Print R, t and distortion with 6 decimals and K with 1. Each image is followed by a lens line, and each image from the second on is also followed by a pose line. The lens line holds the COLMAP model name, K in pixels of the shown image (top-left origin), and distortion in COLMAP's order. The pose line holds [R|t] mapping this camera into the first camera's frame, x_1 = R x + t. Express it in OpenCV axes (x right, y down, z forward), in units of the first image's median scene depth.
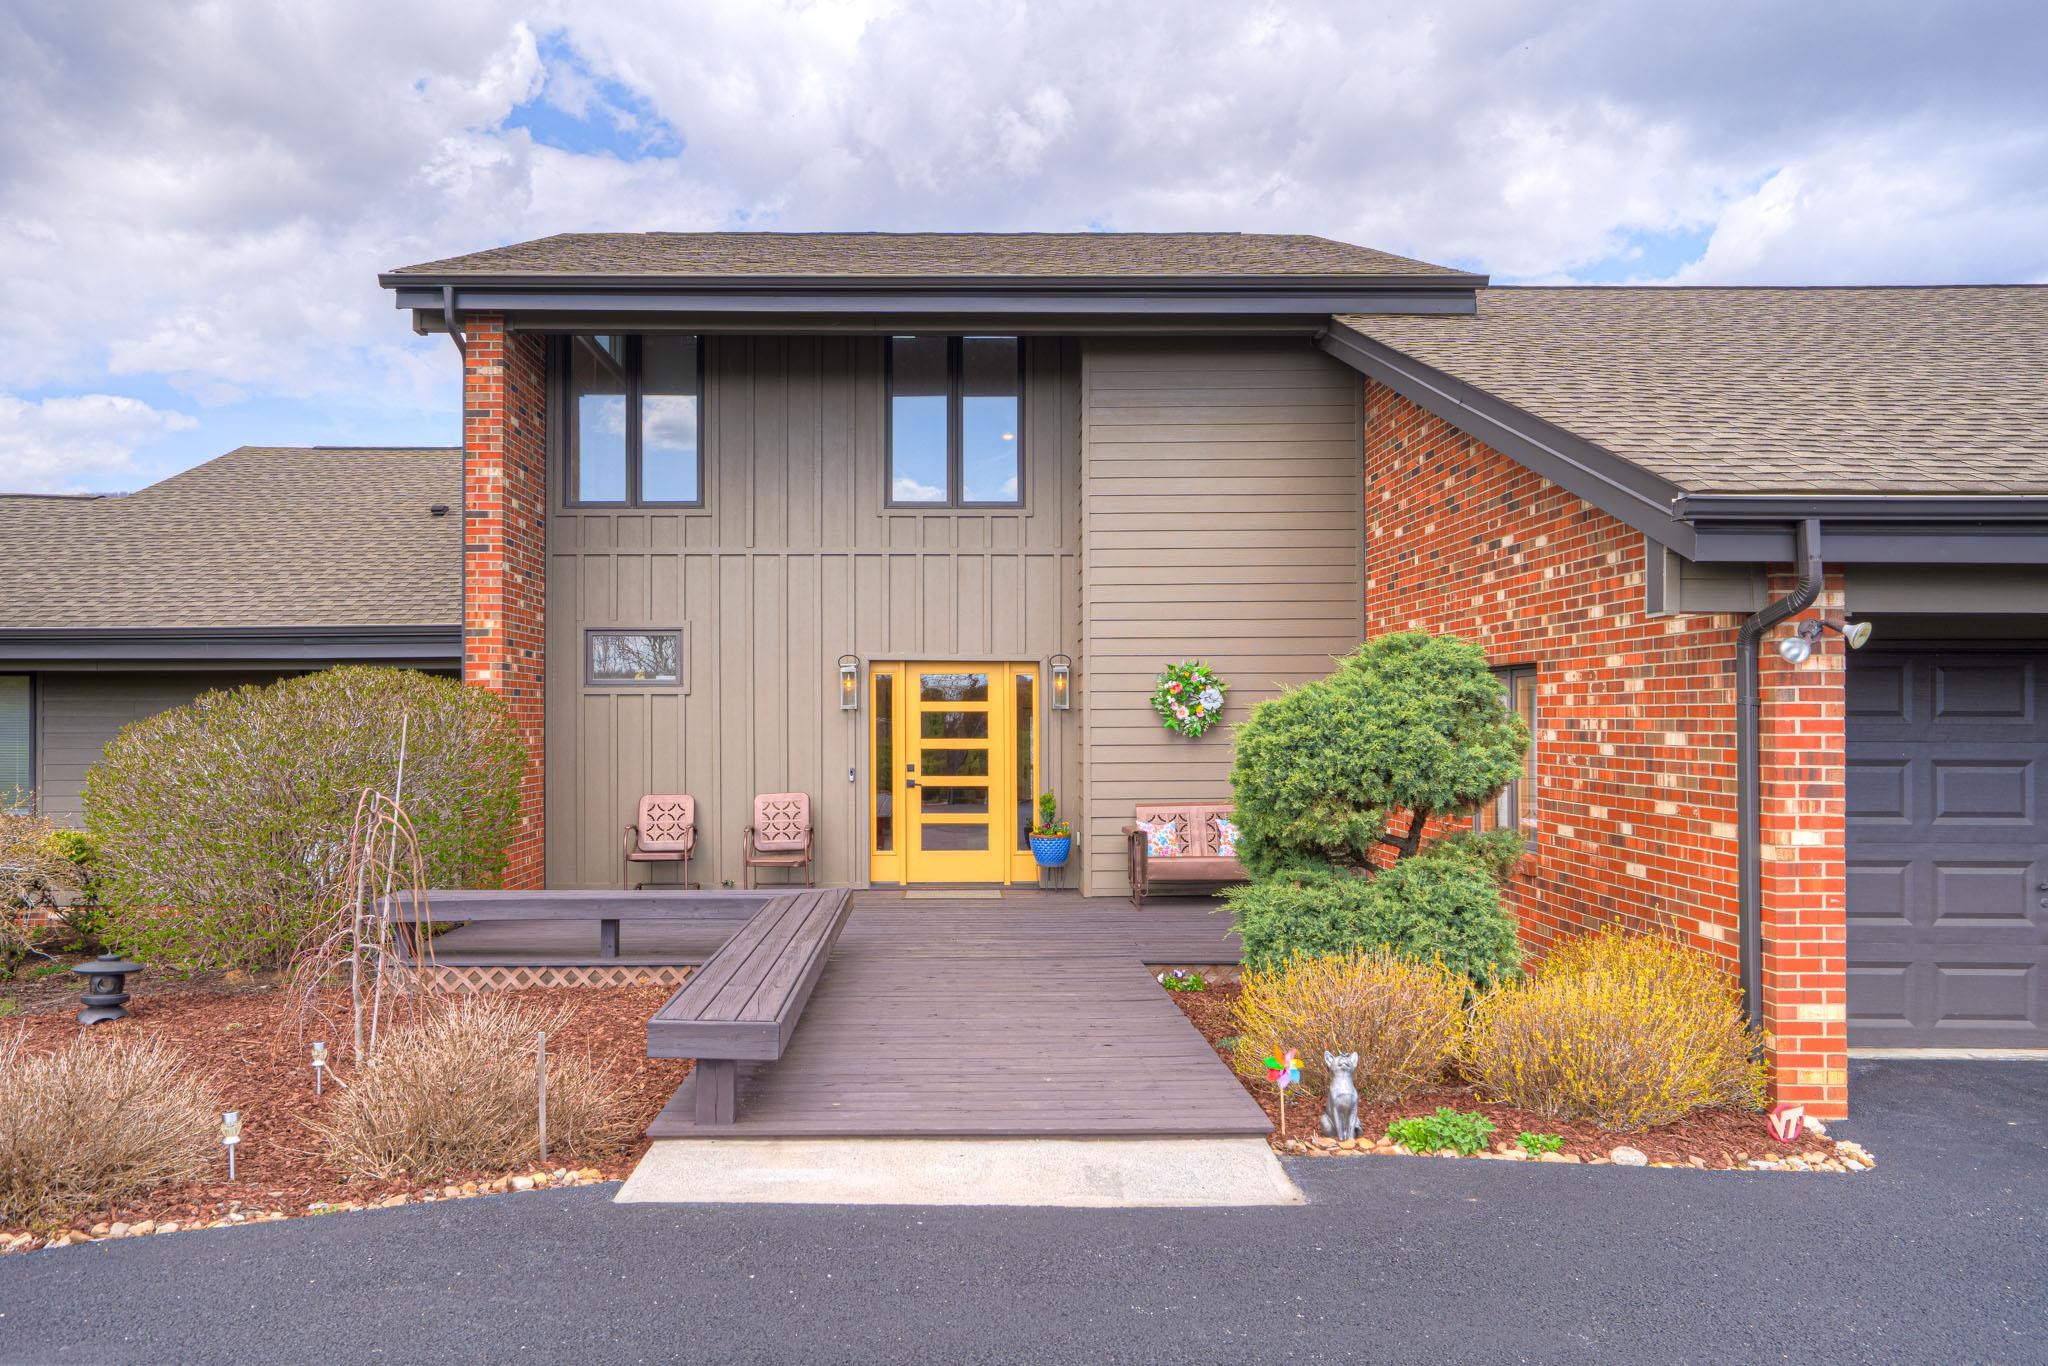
lens RADIAL K [[1419.7, 0, 1024.0], [0, 1419.7, 683.0], [0, 0, 1]] dist [0.000284, 0.000866]
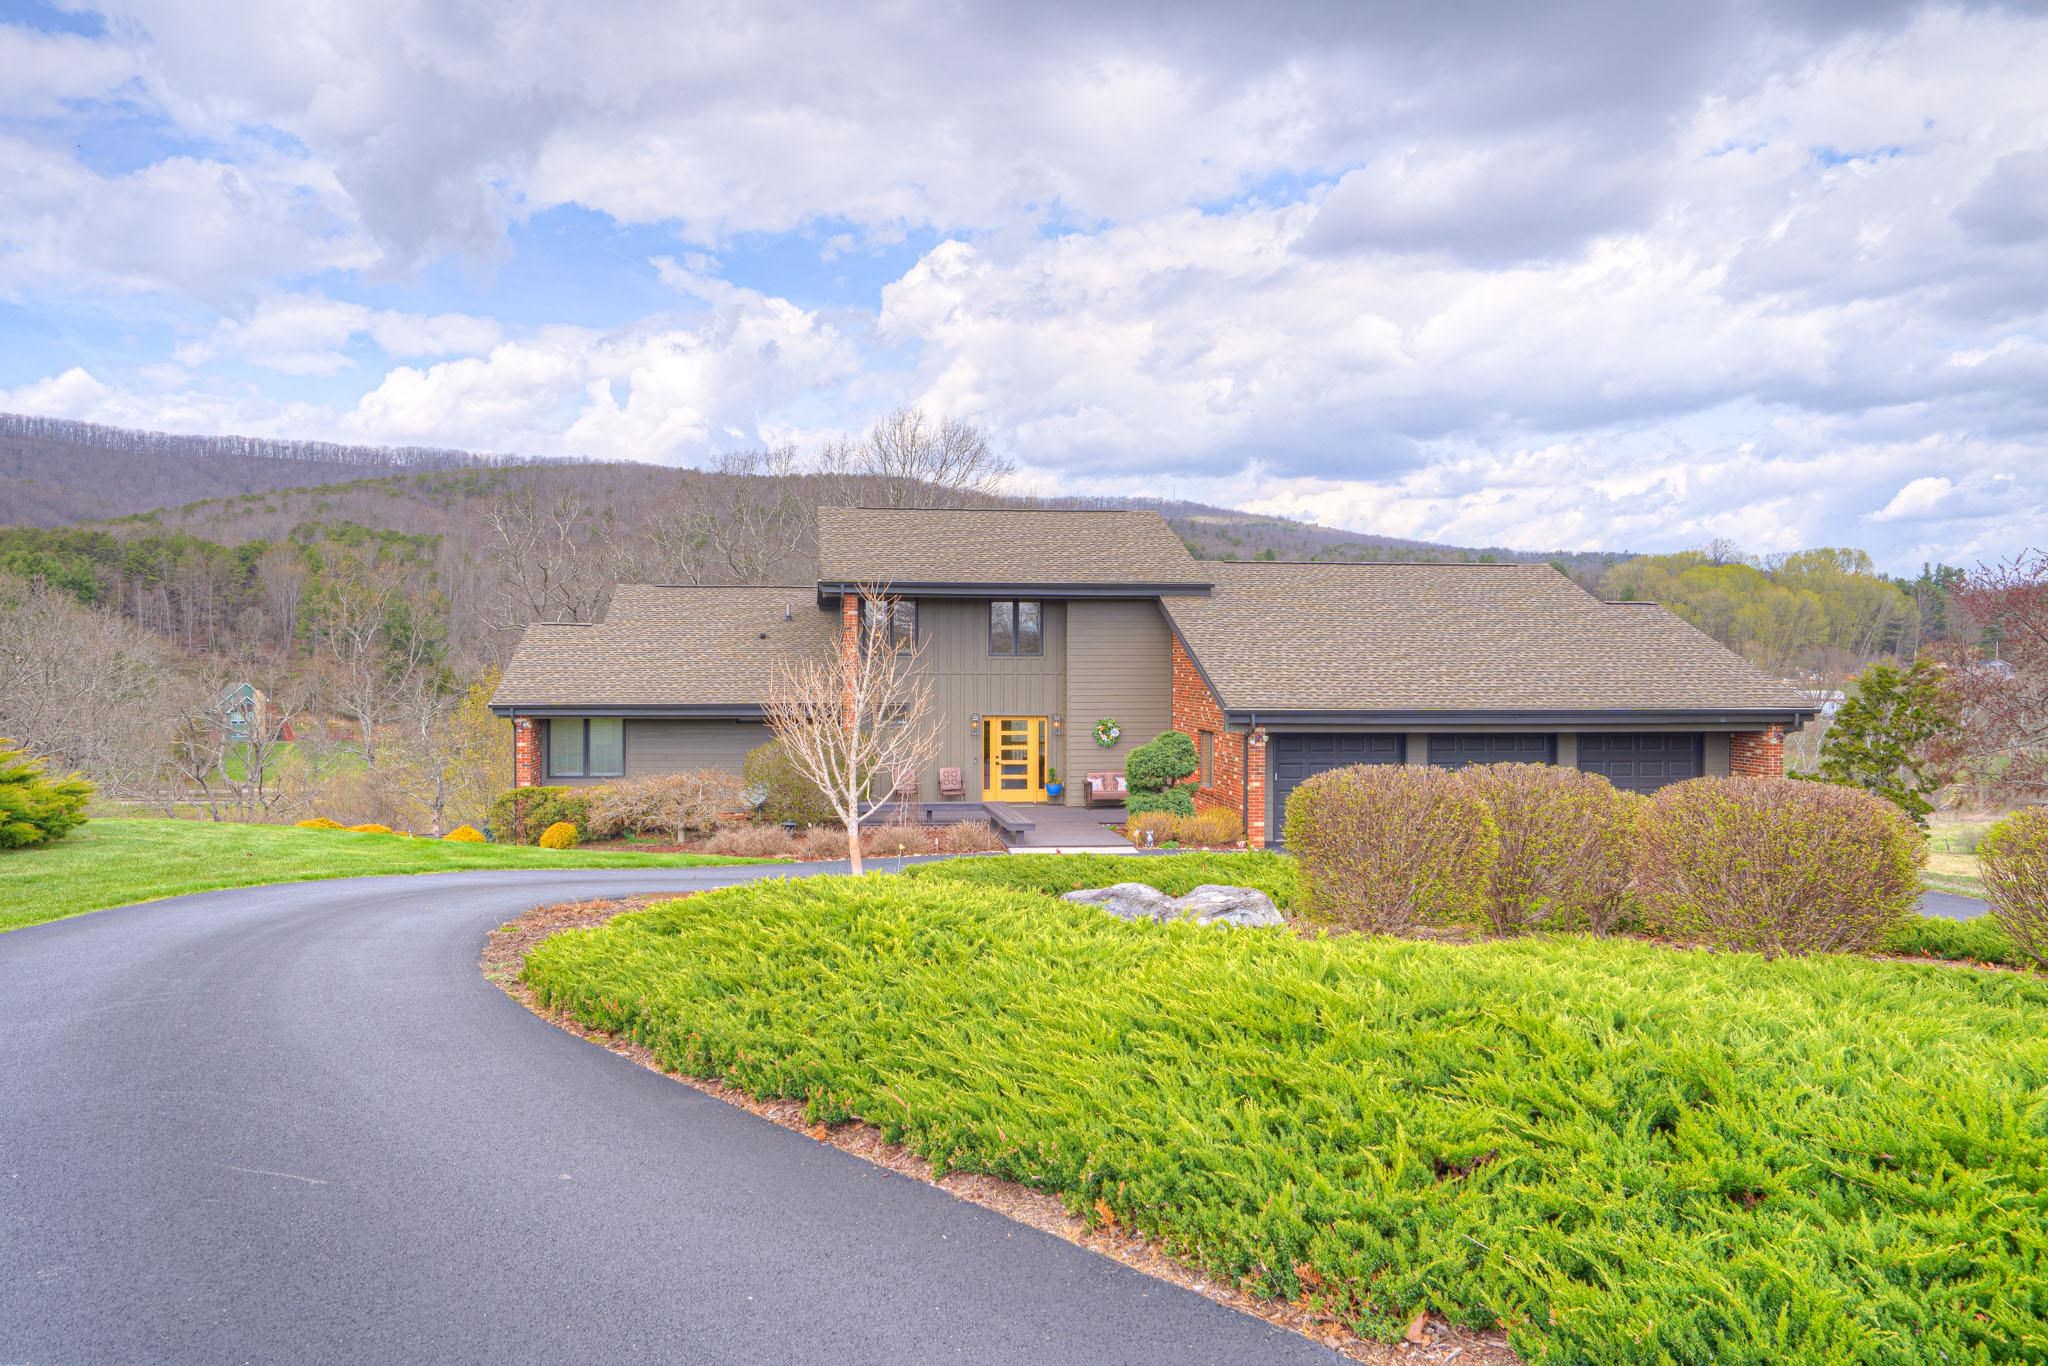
lens RADIAL K [[1419.7, 0, 1024.0], [0, 1419.7, 683.0], [0, 0, 1]] dist [0.000284, 0.000866]
pose [[0.996141, 0.003845, 0.087685, -0.309975], [-0.007196, 0.999254, 0.037933, -0.206364], [-0.087474, -0.038418, 0.995426, -1.860045]]
